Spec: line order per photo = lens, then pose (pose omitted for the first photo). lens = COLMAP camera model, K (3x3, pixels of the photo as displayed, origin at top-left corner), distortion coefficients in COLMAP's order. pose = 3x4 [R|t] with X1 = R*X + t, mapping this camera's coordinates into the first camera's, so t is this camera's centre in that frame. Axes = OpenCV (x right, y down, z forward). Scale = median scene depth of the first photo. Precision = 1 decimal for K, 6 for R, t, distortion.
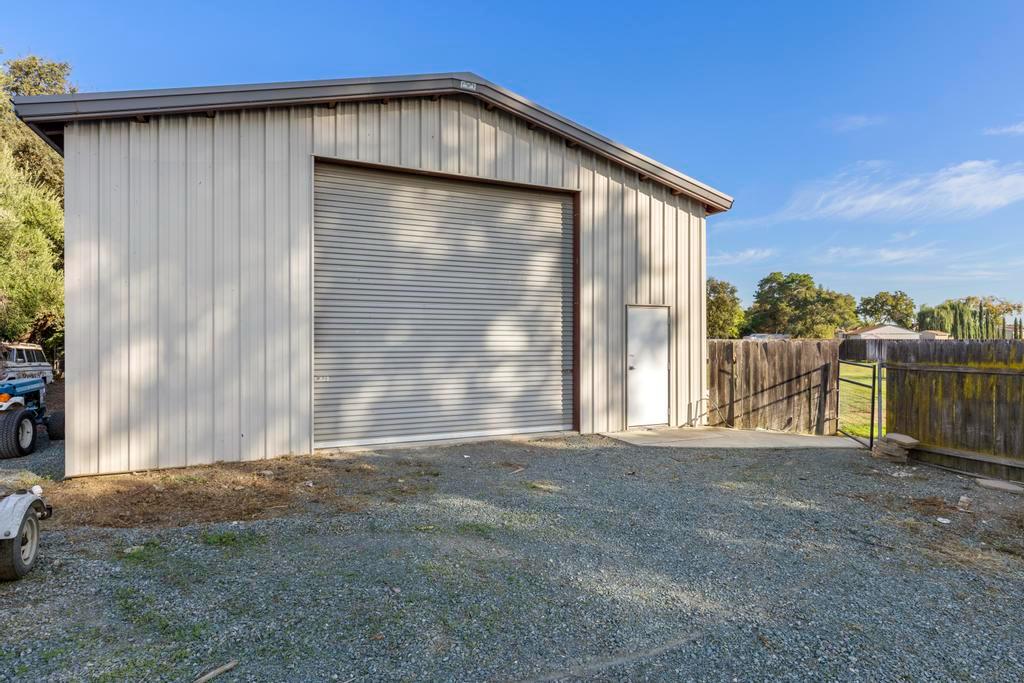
lens RADIAL K [[540.3, 0, 514.5], [0, 540.3, 340.8], [0, 0, 1]] dist [0.001386, 0.001468]
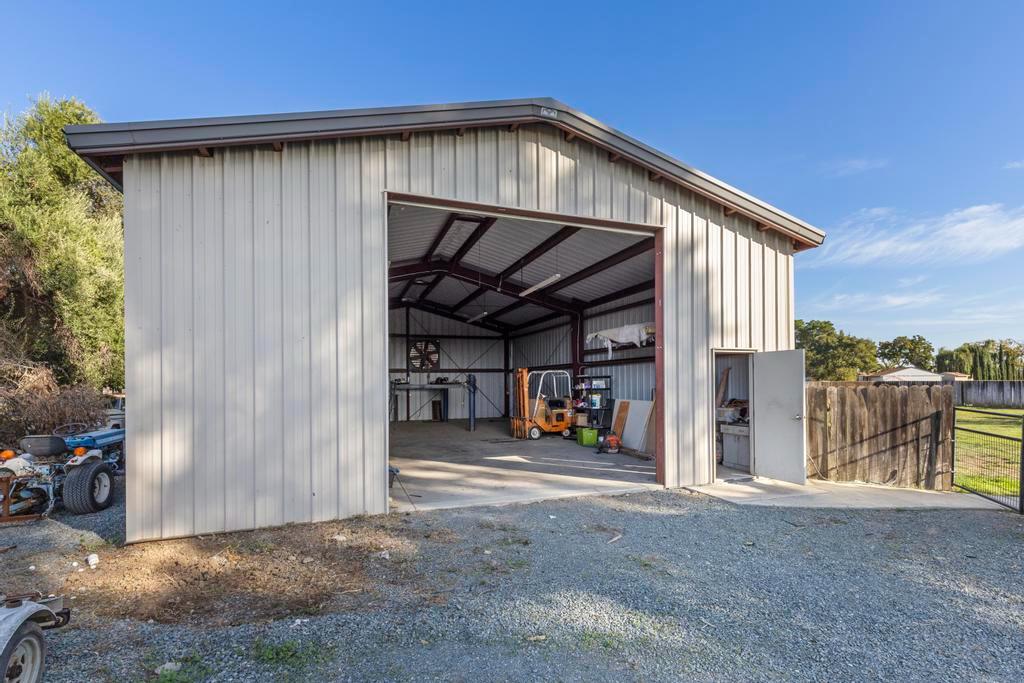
lens RADIAL K [[463.5, 0, 511.6], [0, 463.5, 383.2], [0, 0, 1]] dist [0.006706, -0.000185]
pose [[0.996437, -0.007617, -0.083993, -0.081341], [0.007362, 0.999967, -0.003344, -0.008280], [0.084016, 0.002713, 0.996461, 0.196335]]
